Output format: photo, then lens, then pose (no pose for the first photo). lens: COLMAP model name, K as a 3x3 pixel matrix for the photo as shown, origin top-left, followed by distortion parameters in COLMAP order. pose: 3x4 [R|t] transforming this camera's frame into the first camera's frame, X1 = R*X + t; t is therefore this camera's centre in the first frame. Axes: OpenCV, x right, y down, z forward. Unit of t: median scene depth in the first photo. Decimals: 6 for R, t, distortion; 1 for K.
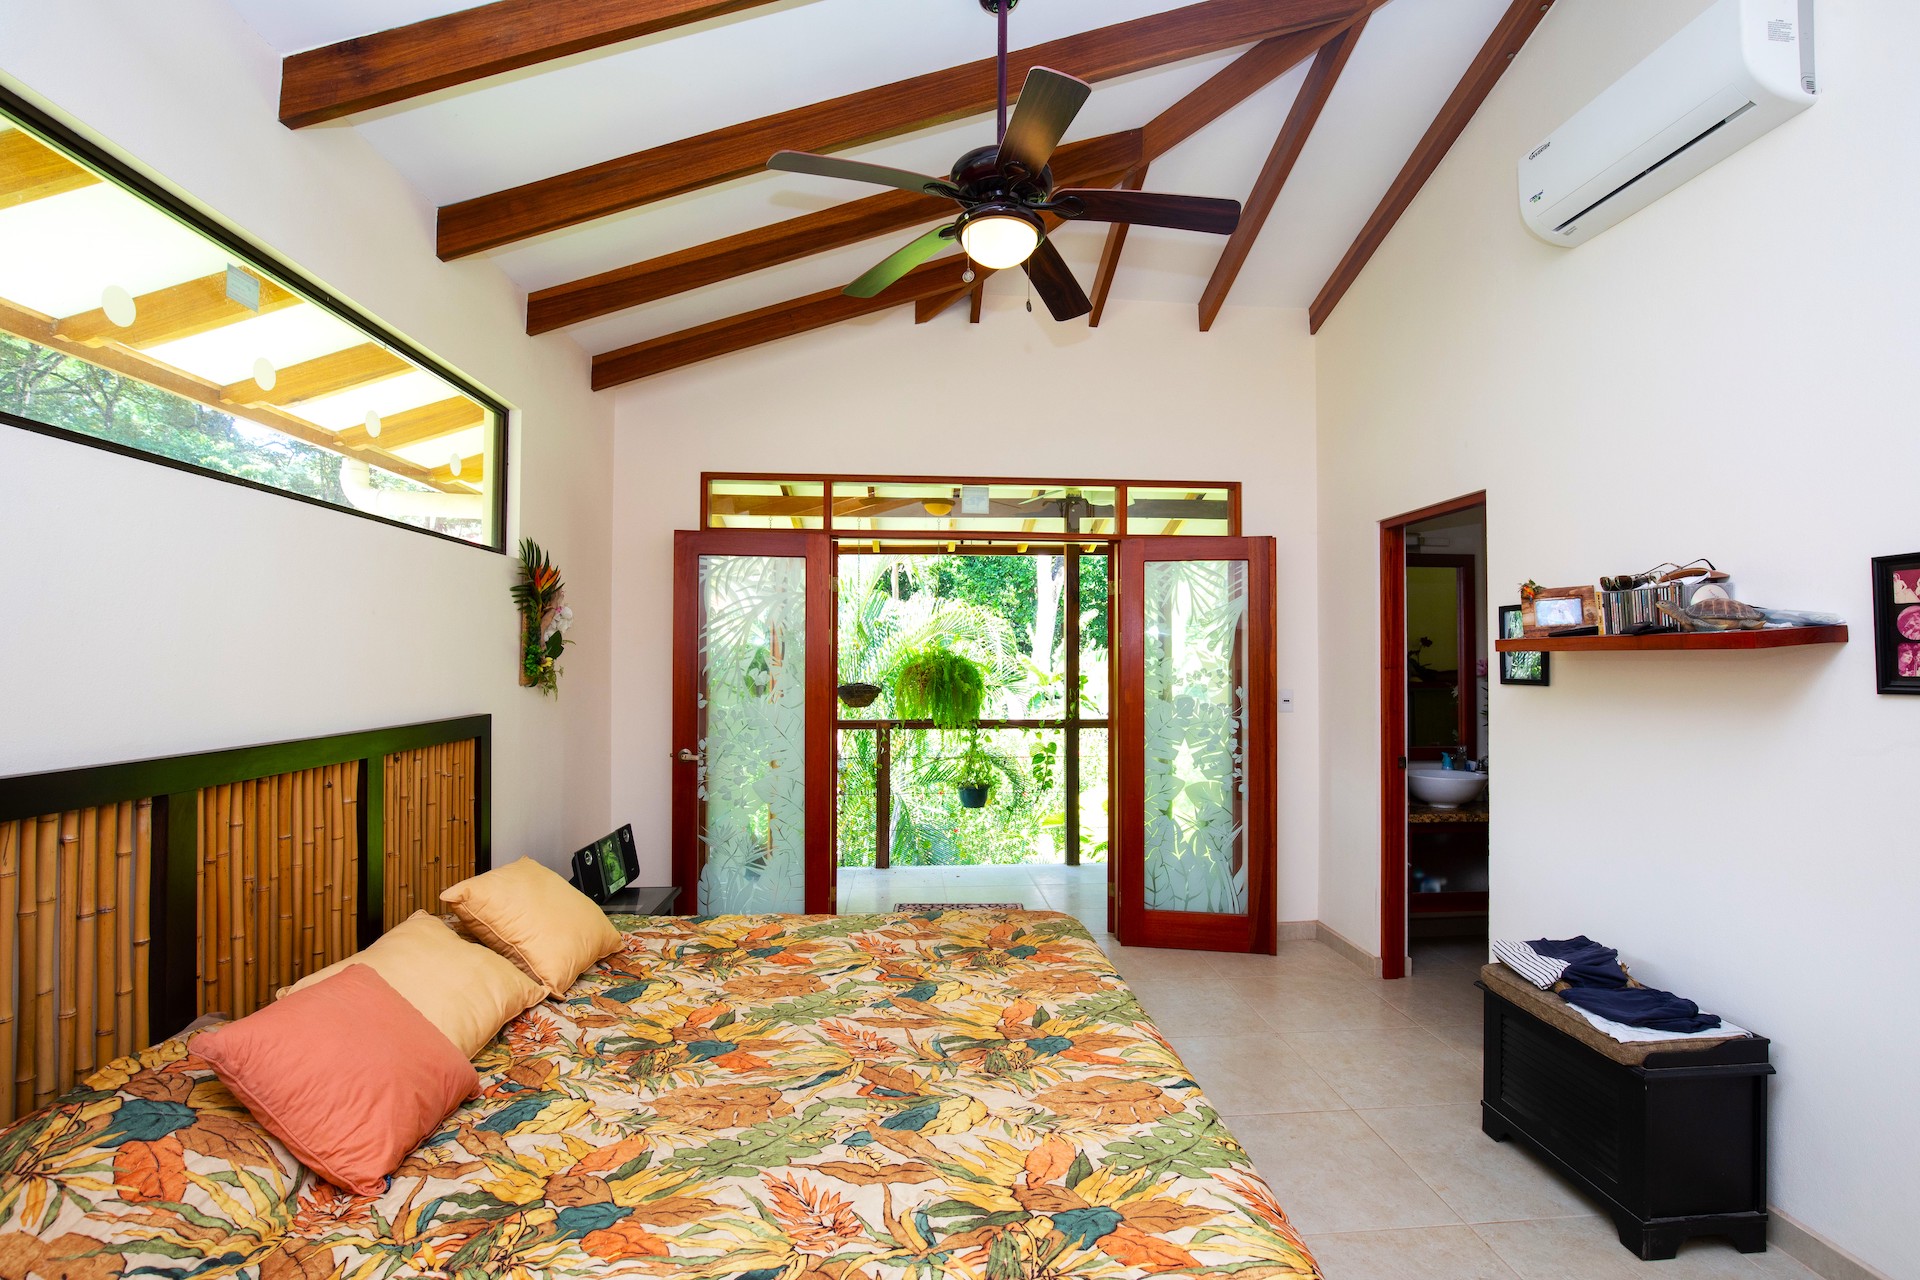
lens RADIAL K [[887.1, 0, 969.5], [0, 887.1, 642.6], [0, 0, 1]] dist [-0.033998, 0.001077]
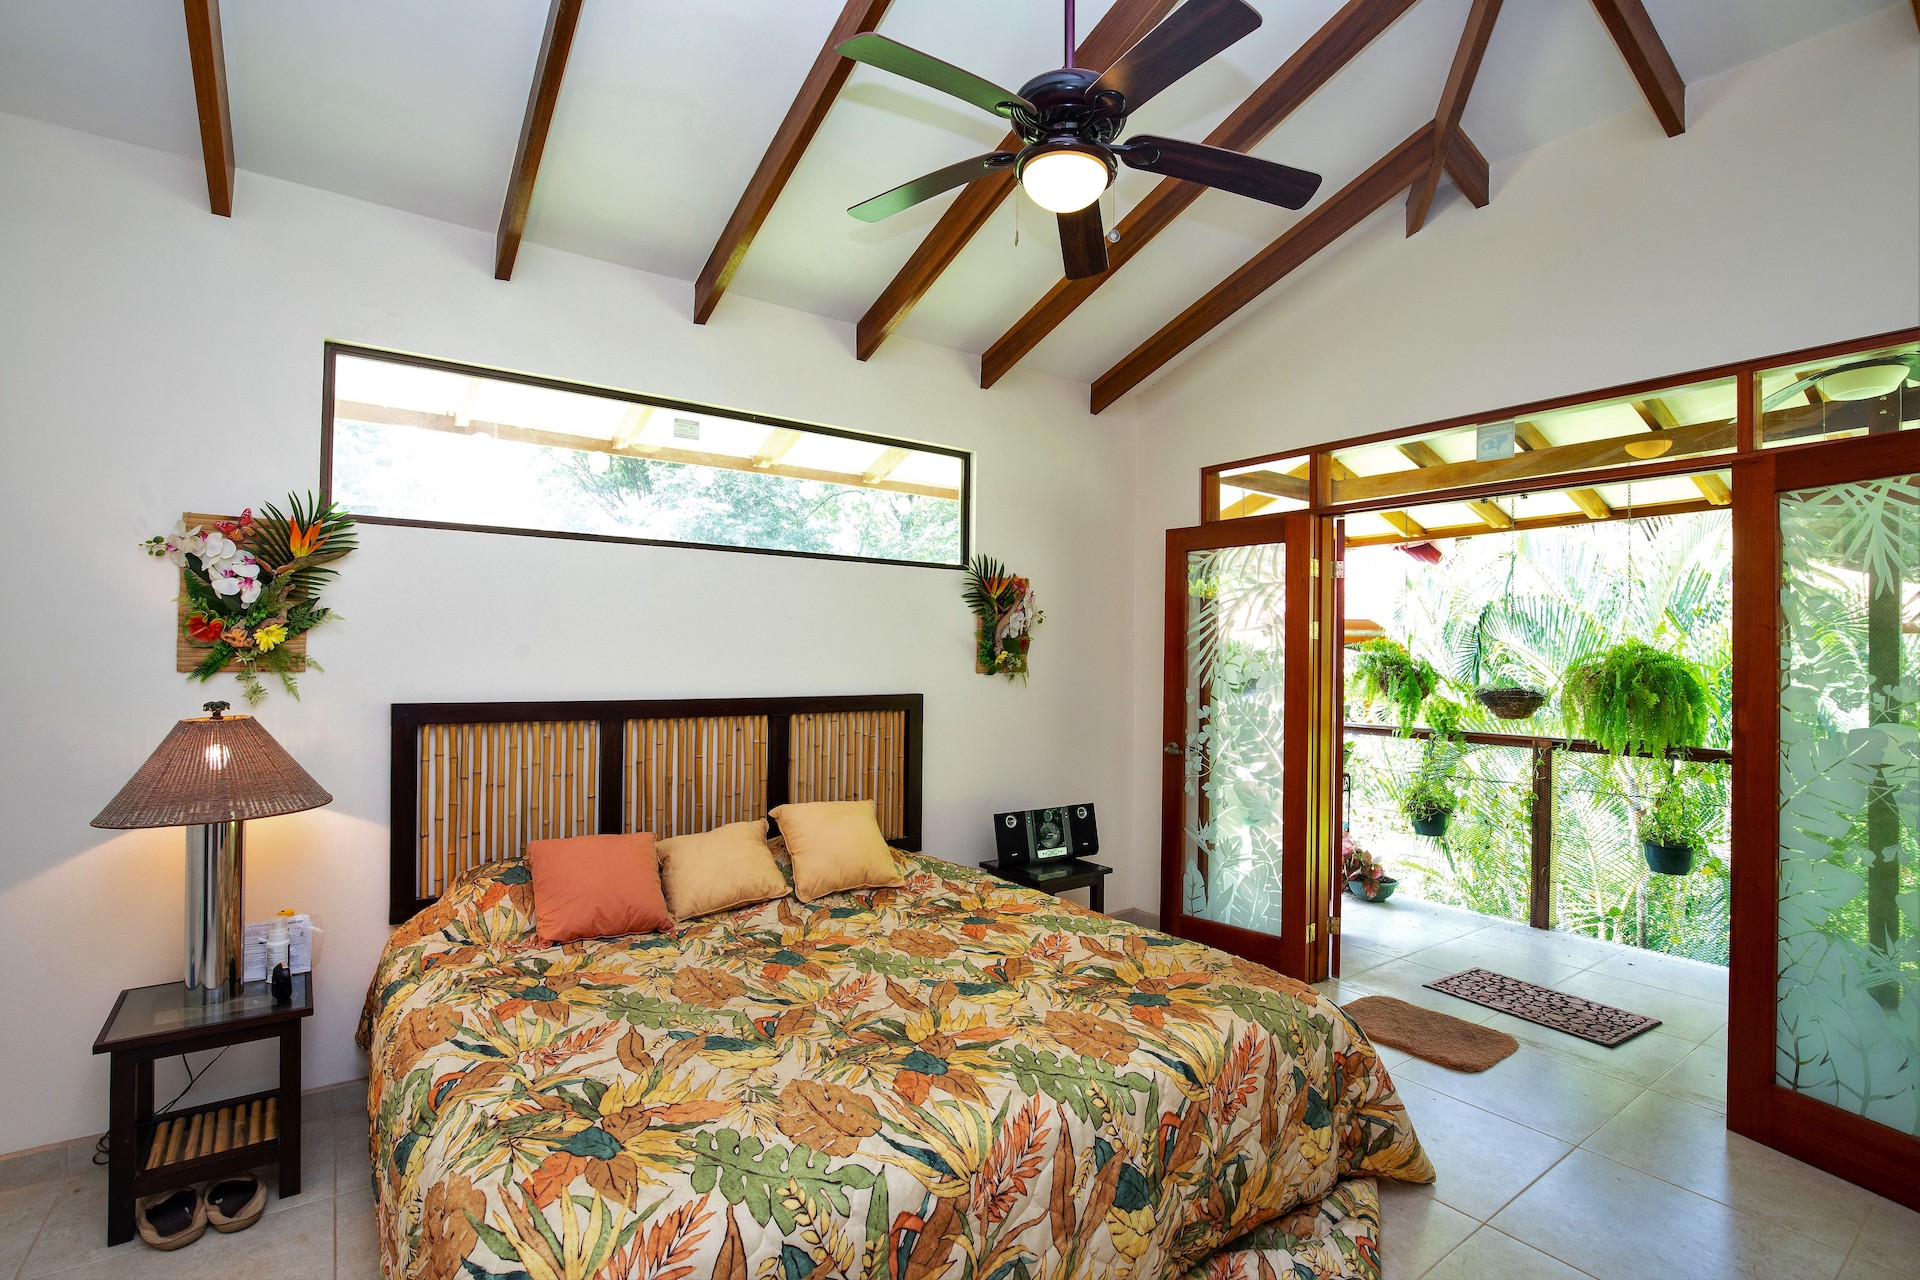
lens RADIAL K [[887.1, 0, 969.5], [0, 887.1, 642.6], [0, 0, 1]] dist [-0.033998, 0.001077]
pose [[0.528443, -0.006408, -0.848944, 0.720751], [0.004209, 0.999979, -0.004928, 0.016033], [0.848958, -0.000969, 0.528459, 0.441636]]
